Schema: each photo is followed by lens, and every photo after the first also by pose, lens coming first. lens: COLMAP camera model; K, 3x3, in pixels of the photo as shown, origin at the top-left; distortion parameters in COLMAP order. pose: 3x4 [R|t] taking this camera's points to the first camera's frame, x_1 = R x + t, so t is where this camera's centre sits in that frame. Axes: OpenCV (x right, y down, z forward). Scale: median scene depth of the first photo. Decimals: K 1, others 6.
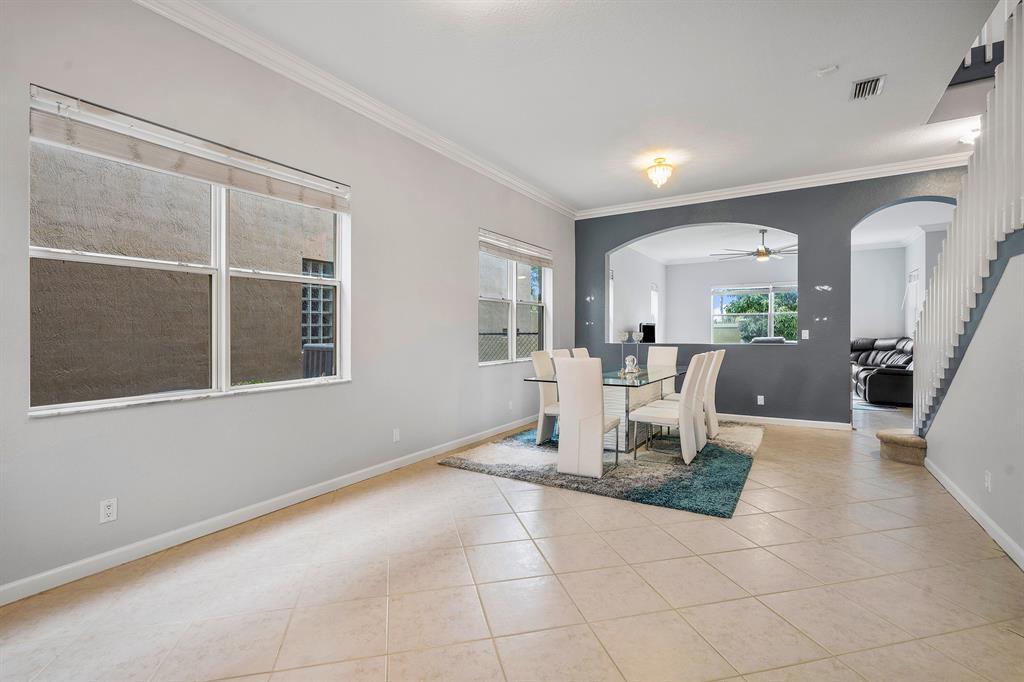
lens RADIAL K [[466.0, 0, 512.0], [0, 466.0, 341.0], [0, 0, 1]] dist [0.000340, 0.000081]
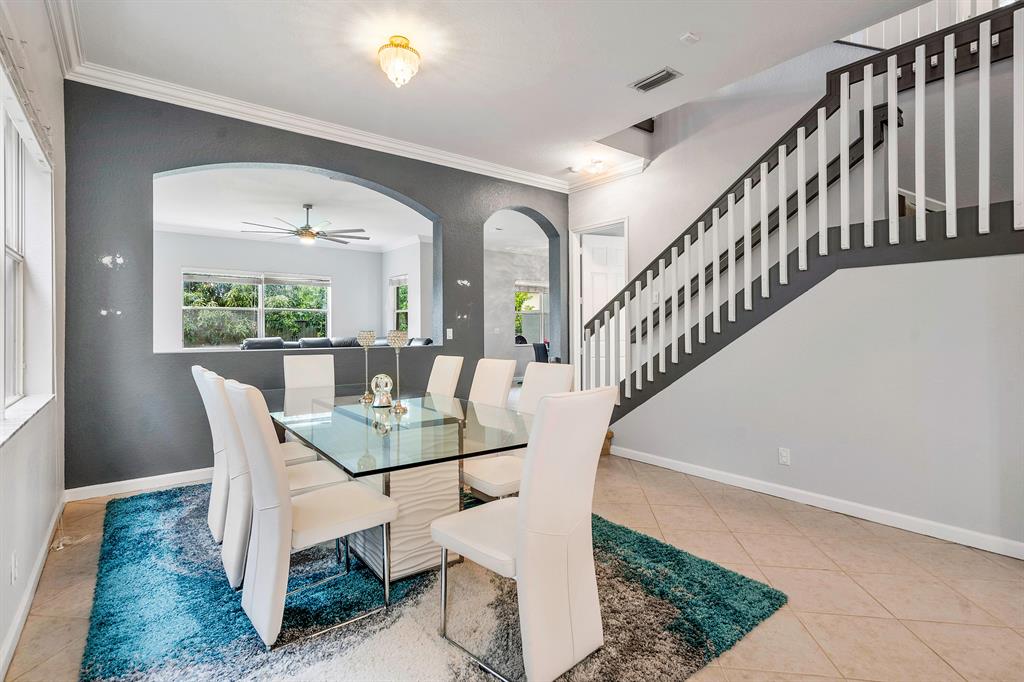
lens RADIAL K [[489.3, 0, 501.0], [0, 489.3, 337.6], [0, 0, 1]] dist [0.001249, 0.000364]
pose [[0.352781, -0.011139, 0.935640, -0.157752], [0.019593, 0.999798, 0.004516, -0.007142], [-0.935501, 0.016739, 0.352928, 0.459121]]
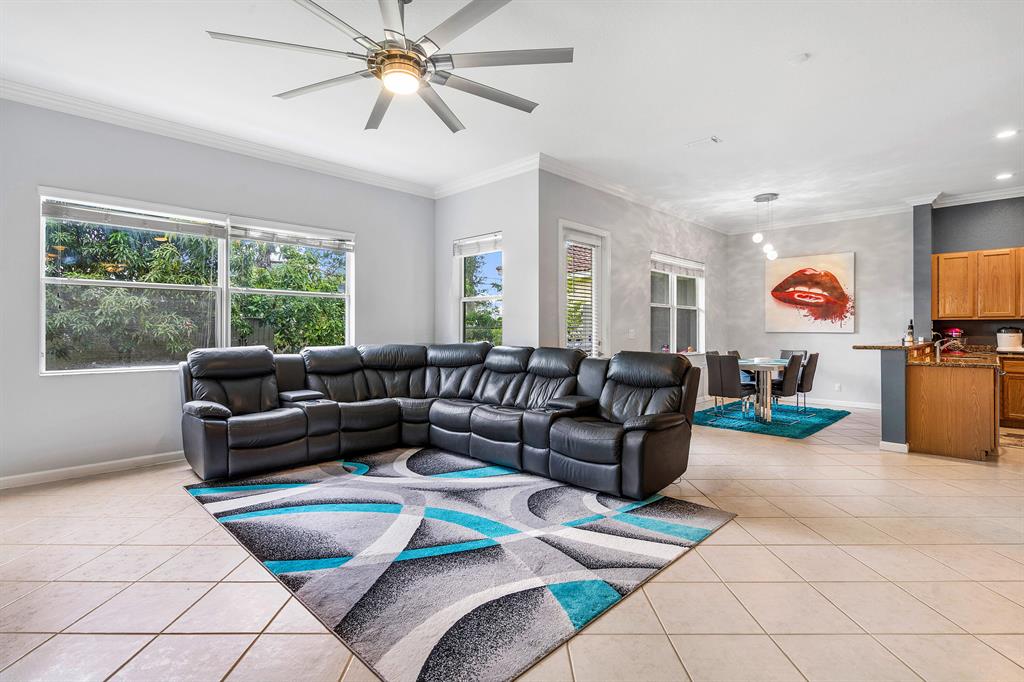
lens RADIAL K [[487.3, 0, 496.2], [0, 487.3, 336.9], [0, 0, 1]] dist [-0.004395, -0.000519]
pose [[0.235575, -0.005197, 0.971842, 0.302664], [0.016347, 0.999865, 0.001385, -0.021138], [-0.971719, 0.015560, 0.235628, 1.022052]]
